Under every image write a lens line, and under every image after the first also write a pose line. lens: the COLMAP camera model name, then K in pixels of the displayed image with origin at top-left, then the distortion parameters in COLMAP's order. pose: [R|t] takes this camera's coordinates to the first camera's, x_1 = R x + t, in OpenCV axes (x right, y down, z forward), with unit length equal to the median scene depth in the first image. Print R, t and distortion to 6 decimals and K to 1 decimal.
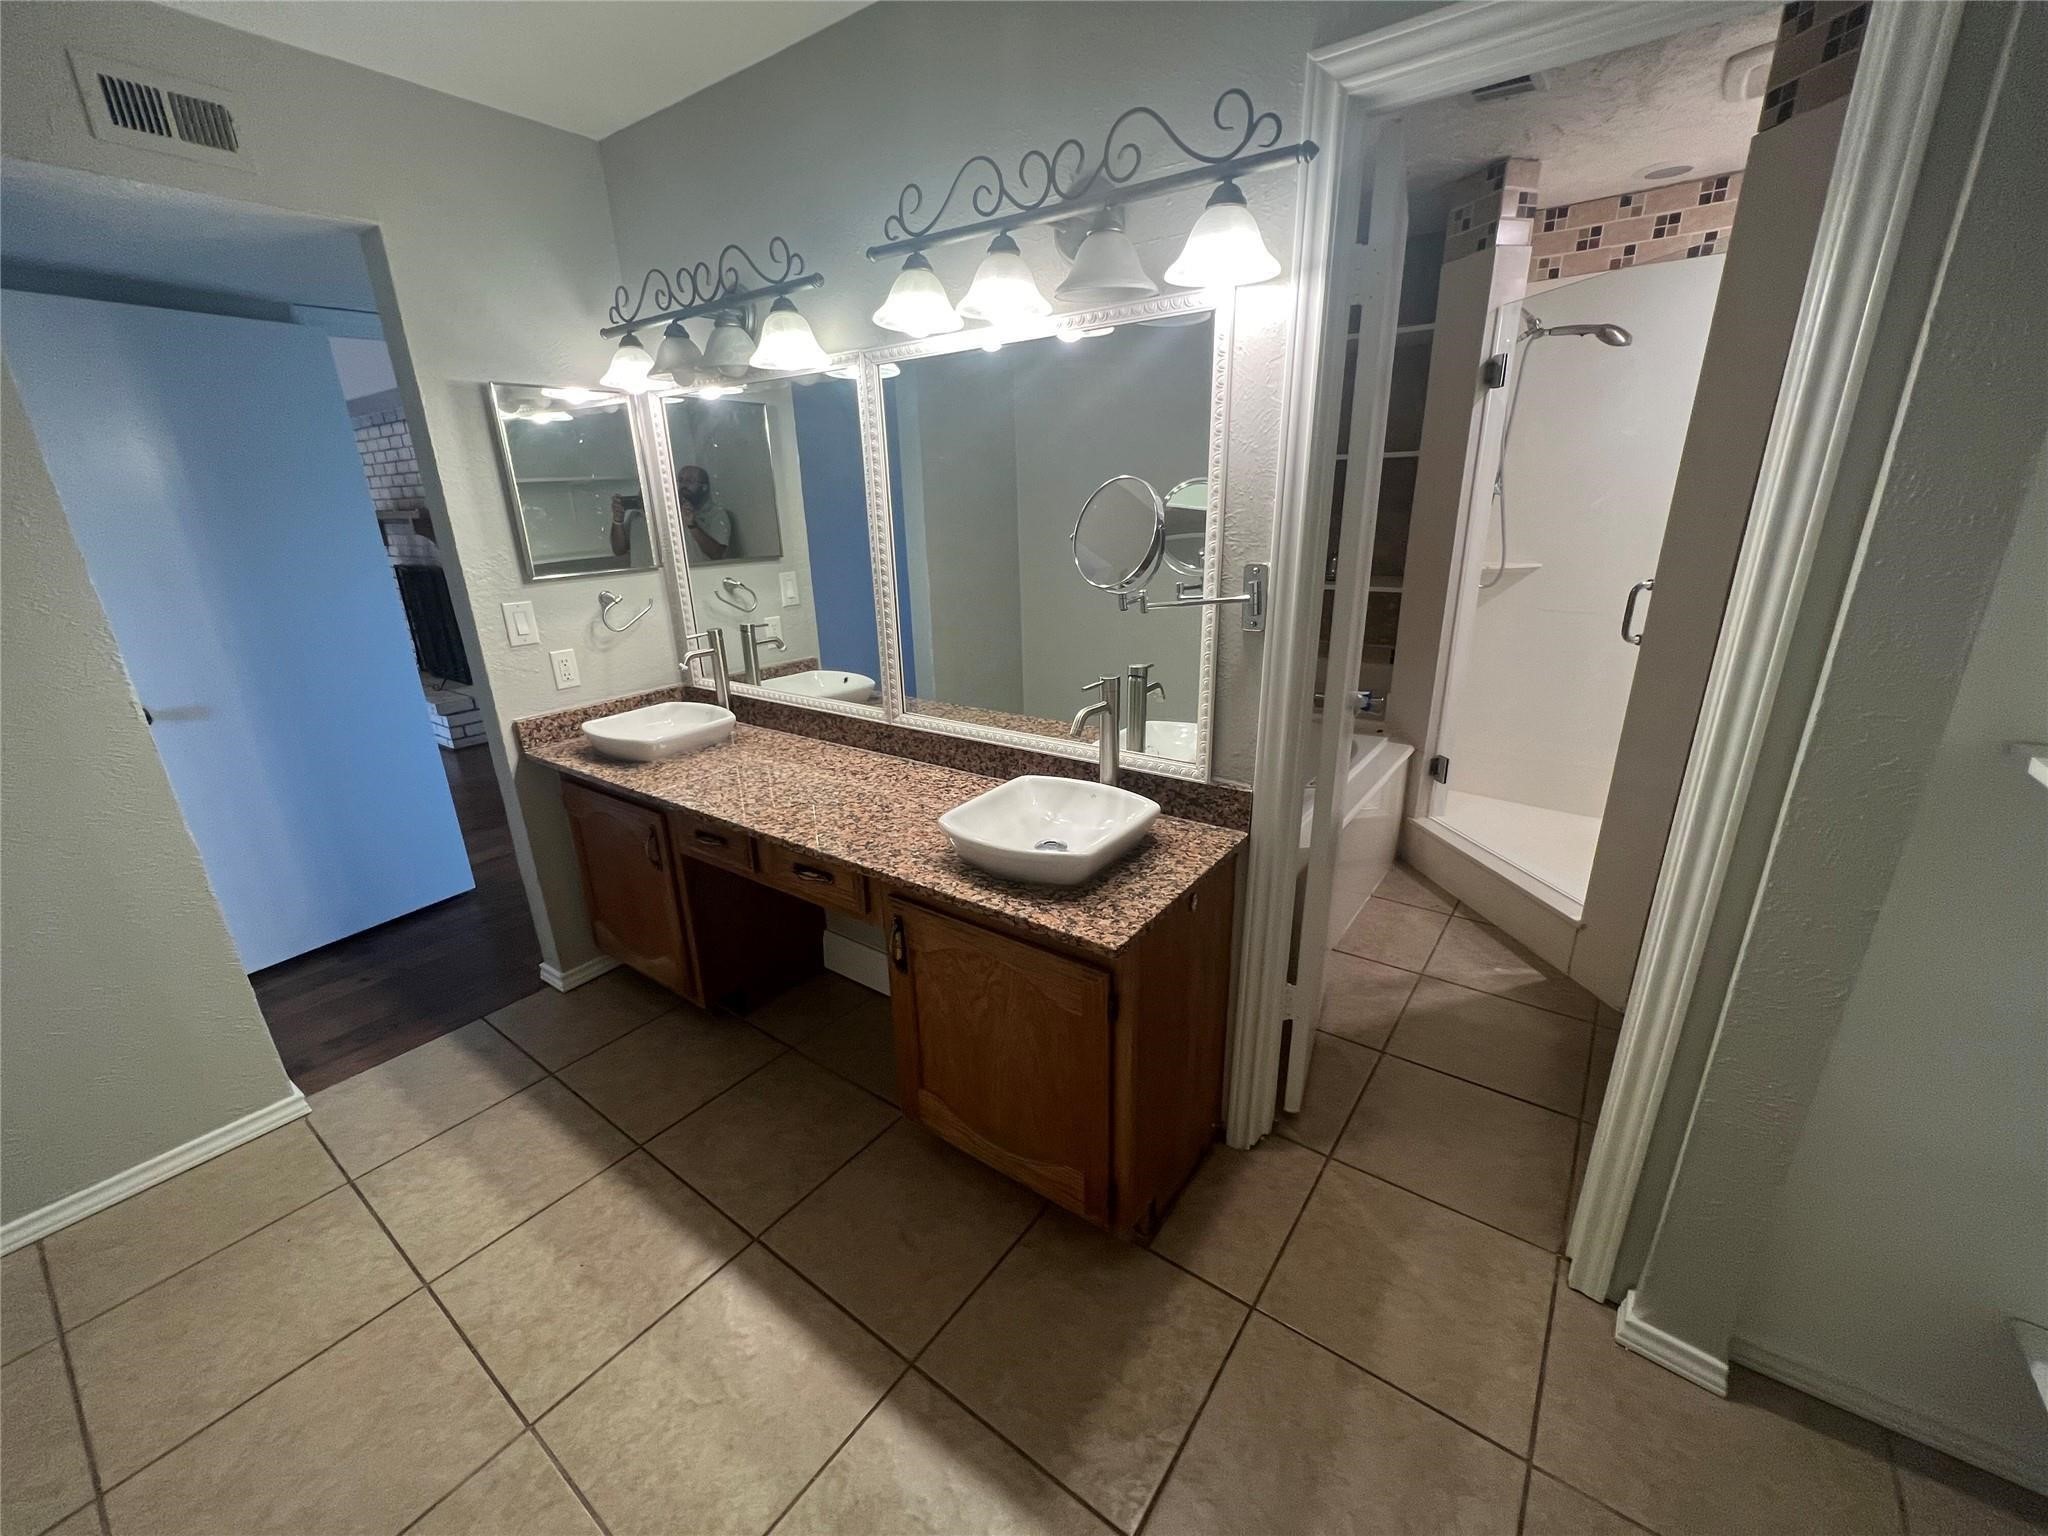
lens RADIAL K [[820.5, 0, 1024.0], [0, 820.5, 768.0], [0, 0, 1]] dist [-0.002556, 0.000148]
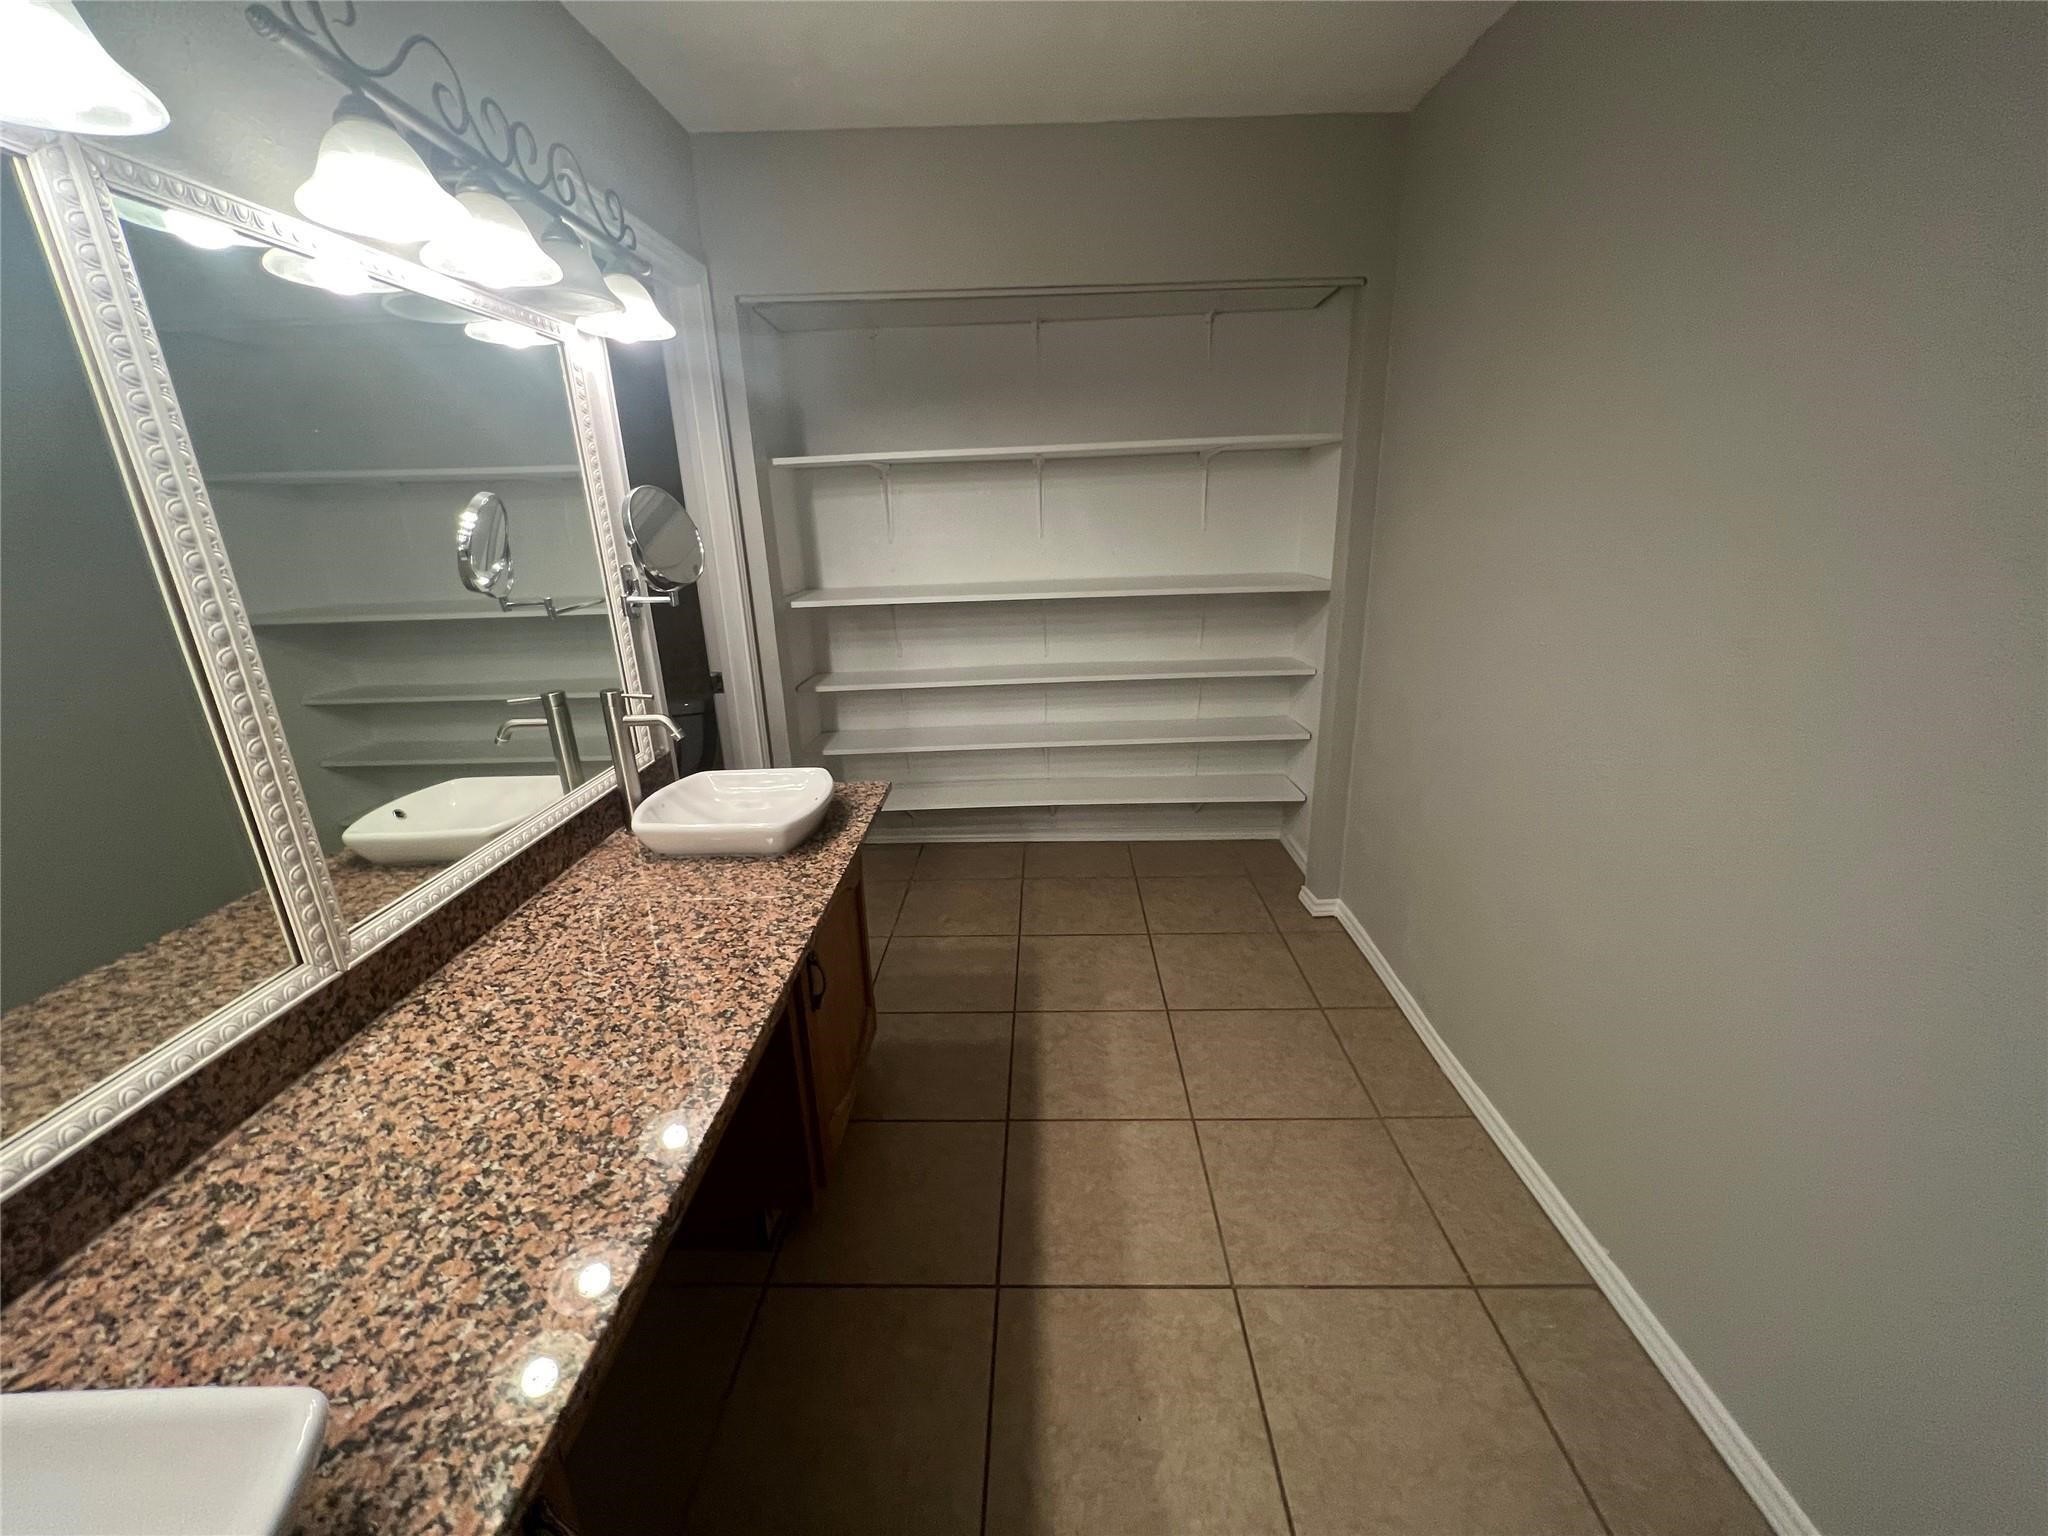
lens RADIAL K [[820.5, 0, 1024.0], [0, 820.5, 768.0], [0, 0, 1]] dist [-0.002556, 0.000148]
pose [[-0.571792, -0.205161, 0.794332, -1.236285], [0.307871, 0.843804, 0.439557, -0.400734], [-0.760440, 0.495887, -0.419317, 1.400354]]
